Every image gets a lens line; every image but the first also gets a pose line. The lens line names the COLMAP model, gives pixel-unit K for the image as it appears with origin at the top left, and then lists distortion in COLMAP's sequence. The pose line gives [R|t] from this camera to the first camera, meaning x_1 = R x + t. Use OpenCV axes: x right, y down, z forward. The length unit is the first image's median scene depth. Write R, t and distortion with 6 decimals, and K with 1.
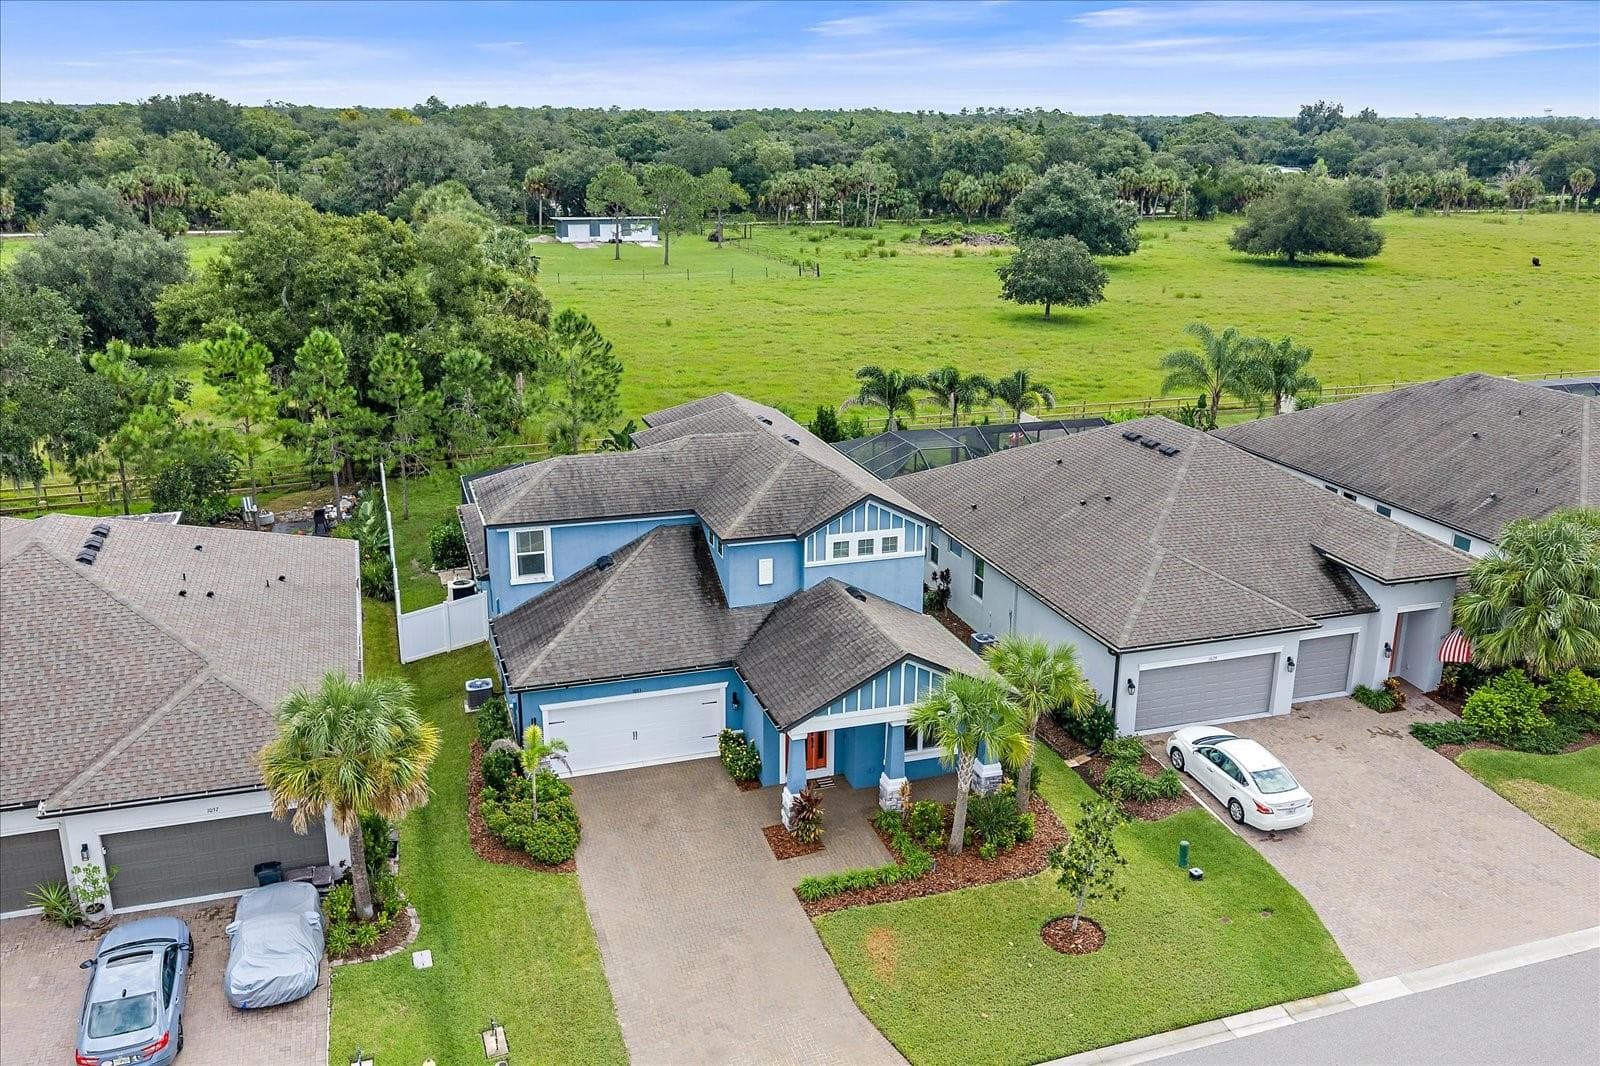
lens RADIAL K [[1334.9, 0, 797.9], [0, 1334.9, 531.8], [0, 0, 1]] dist [-0.001294, -0.005620]
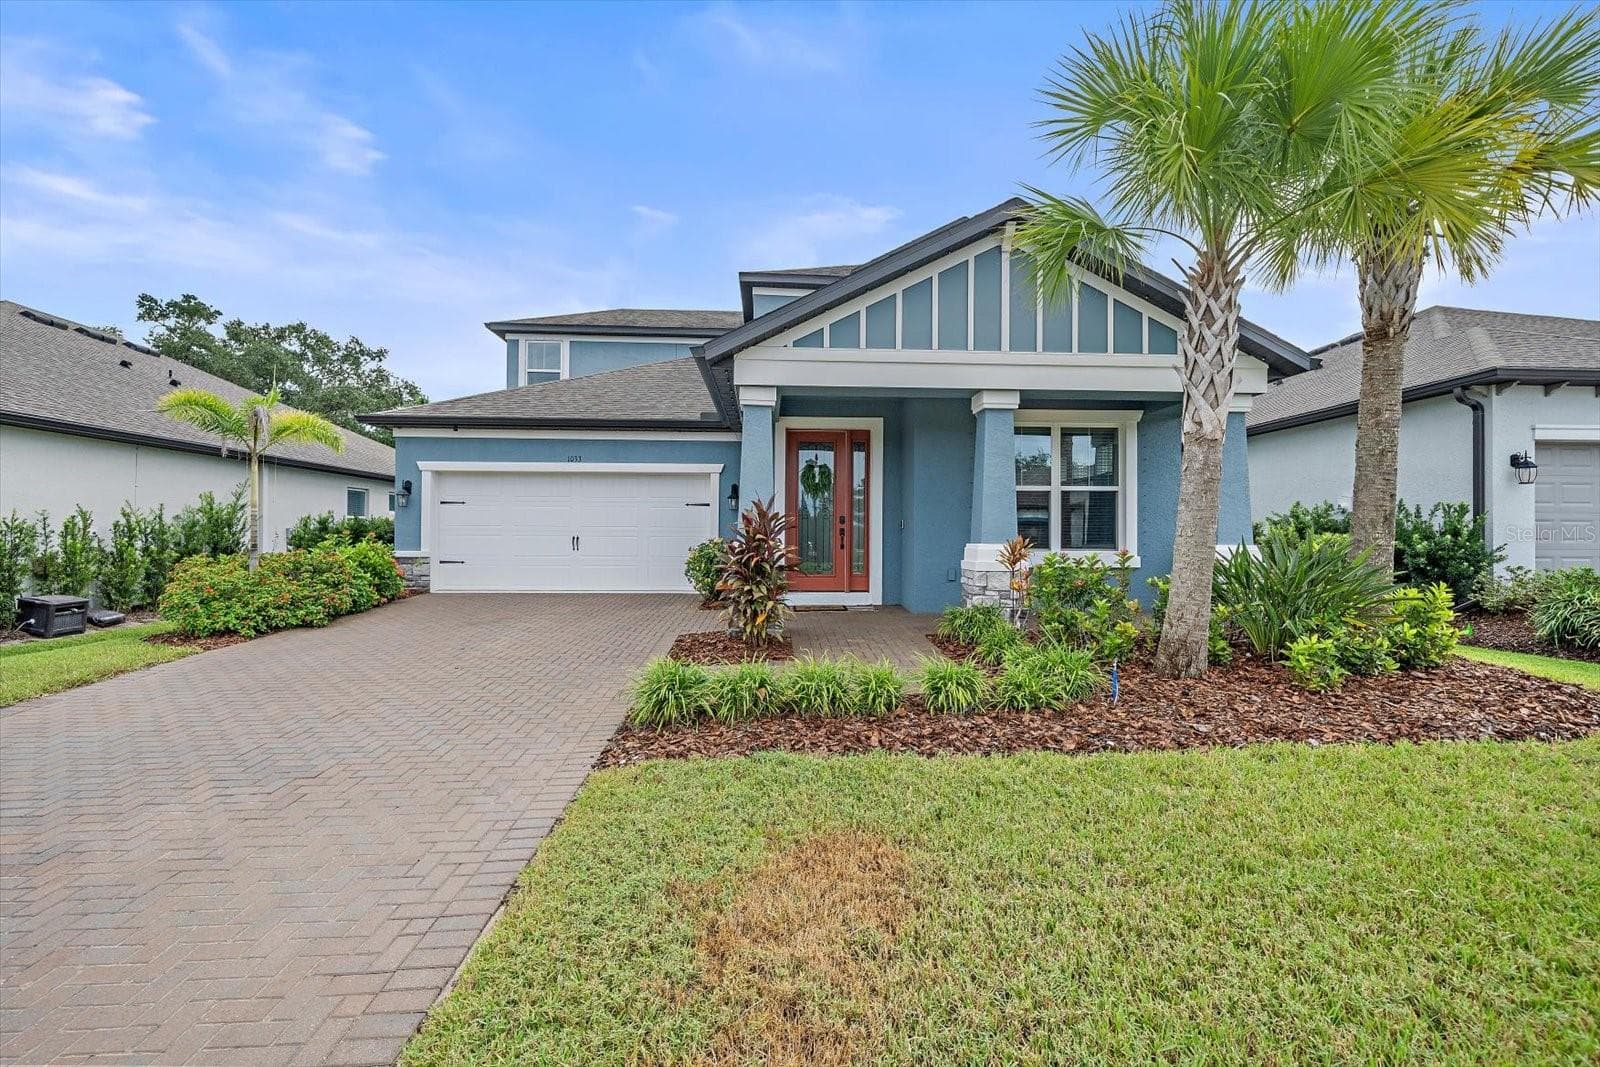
lens RADIAL K [[666.4, 0, 797.1], [0, 666.4, 540.1], [0, 0, 1]] dist [-0.006126, 0.000321]
pose [[0.961744, -0.003845, -0.273924, 0.062900], [-0.076087, 0.956813, -0.280570, 0.221373], [0.263173, 0.290679, 0.919916, 0.702080]]
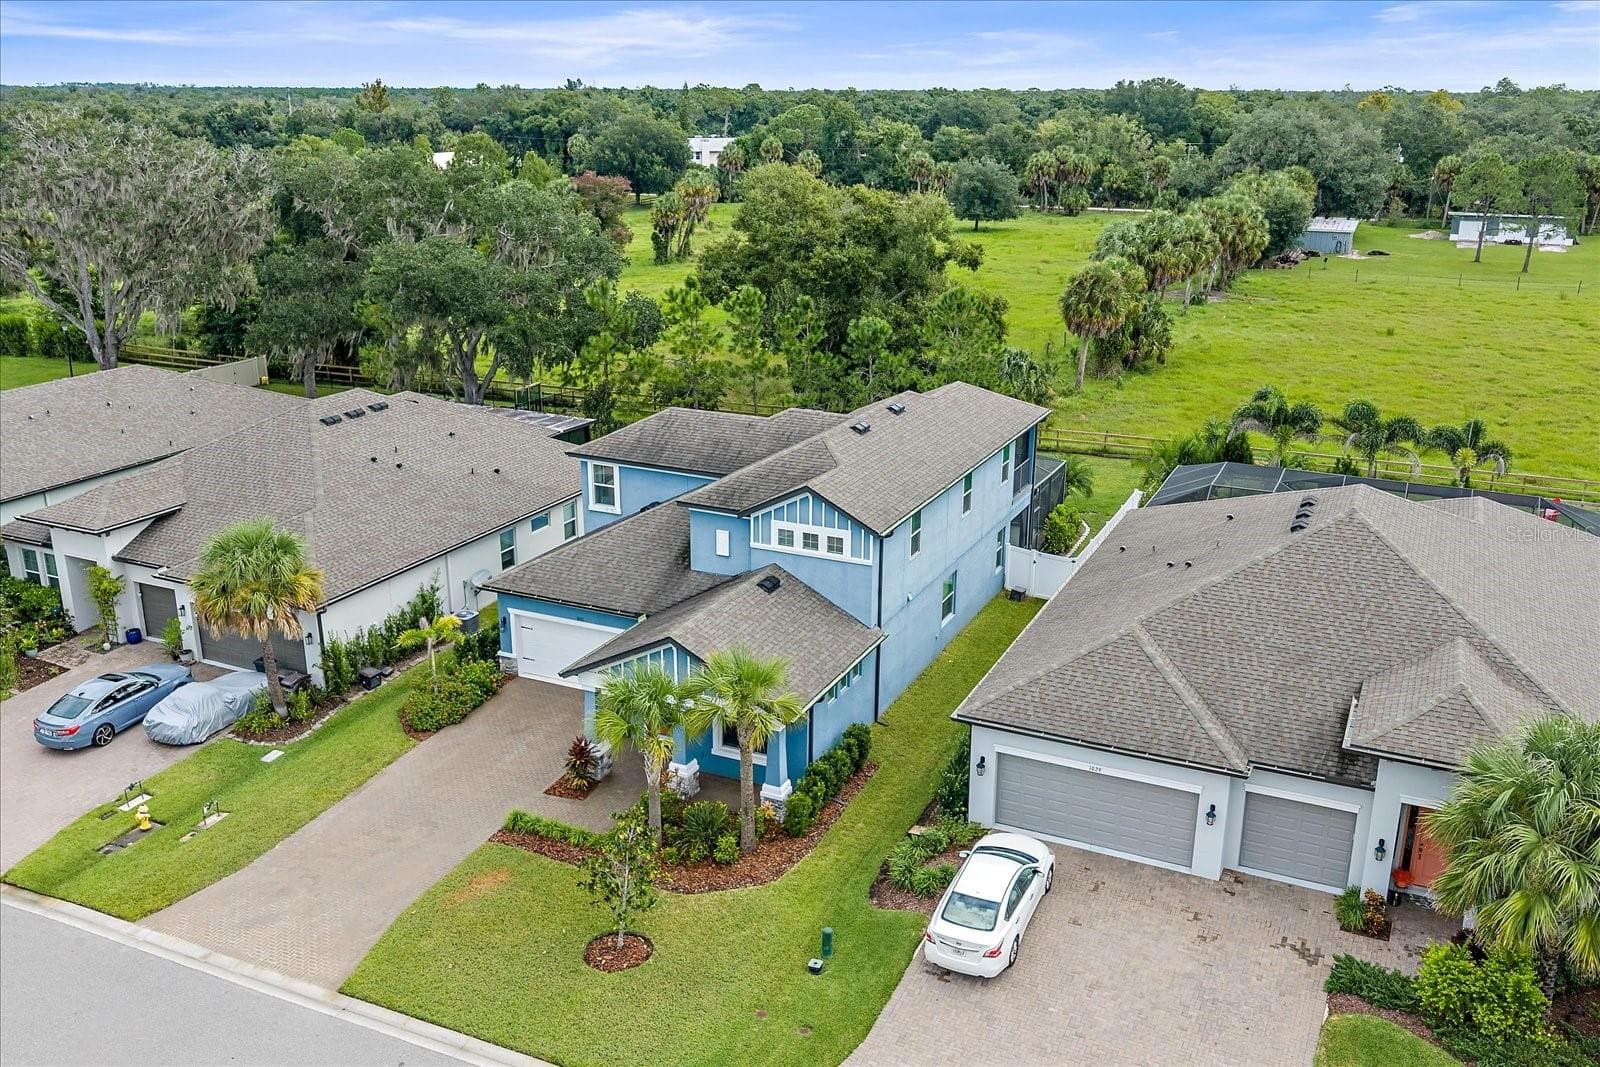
lens RADIAL K [[1334.9, 0, 795.9], [0, 1334.9, 534.5], [0, 0, 1]] dist [-0.001294, -0.005620]
pose [[0.725213, 0.208337, -0.656248, 0.666794], [-0.200498, 0.975717, 0.088189, -0.075373], [0.658686, 0.067620, 0.749374, 0.273310]]
